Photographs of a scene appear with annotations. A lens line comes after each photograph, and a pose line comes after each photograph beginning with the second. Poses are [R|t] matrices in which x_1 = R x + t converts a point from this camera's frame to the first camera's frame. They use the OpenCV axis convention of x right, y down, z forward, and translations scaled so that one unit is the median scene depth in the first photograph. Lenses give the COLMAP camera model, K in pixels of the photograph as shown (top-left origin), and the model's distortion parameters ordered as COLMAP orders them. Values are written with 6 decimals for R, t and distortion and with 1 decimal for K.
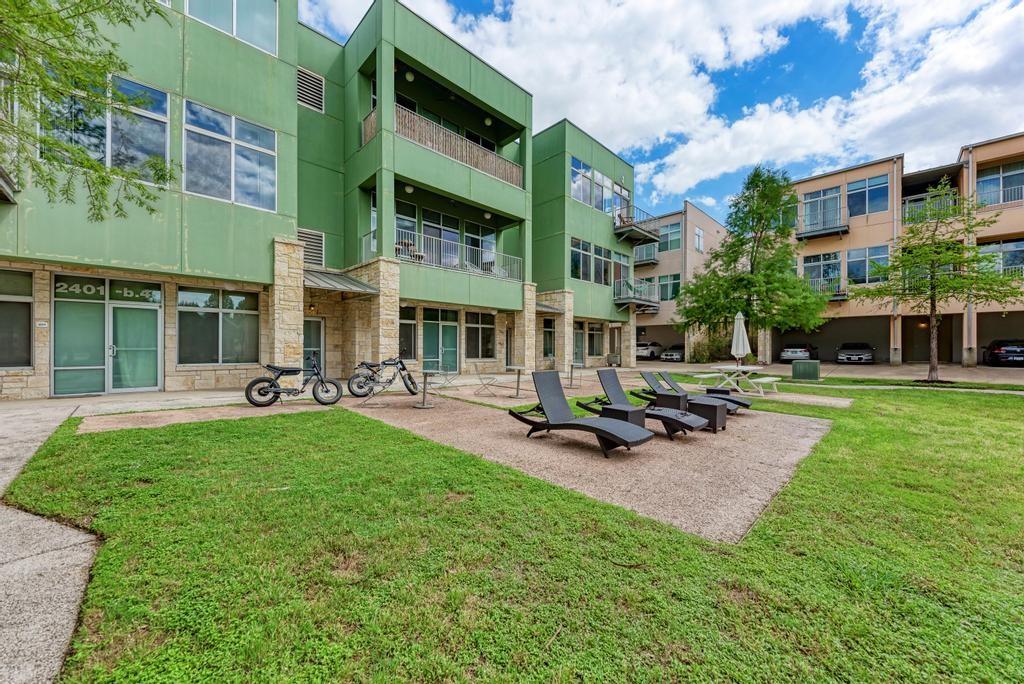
lens RADIAL K [[377.8, 0, 513.7], [0, 377.8, 347.2], [0, 0, 1]] dist [-0.000318, -0.000746]
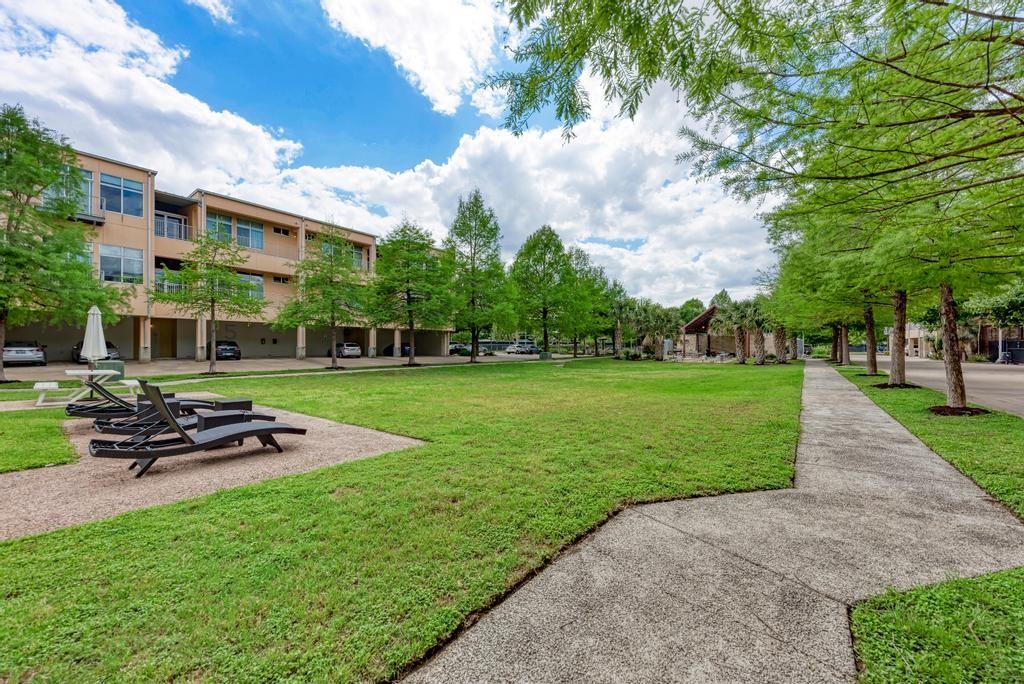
lens RADIAL K [[377.8, 0, 512.5], [0, 377.8, 343.2], [0, 0, 1]] dist [-0.000318, -0.000746]
pose [[-0.132542, 0.005359, 0.991163, -0.216703], [0.001594, 0.999985, -0.005193, -0.001457], [-0.991176, 0.000892, -0.132549, 0.119715]]
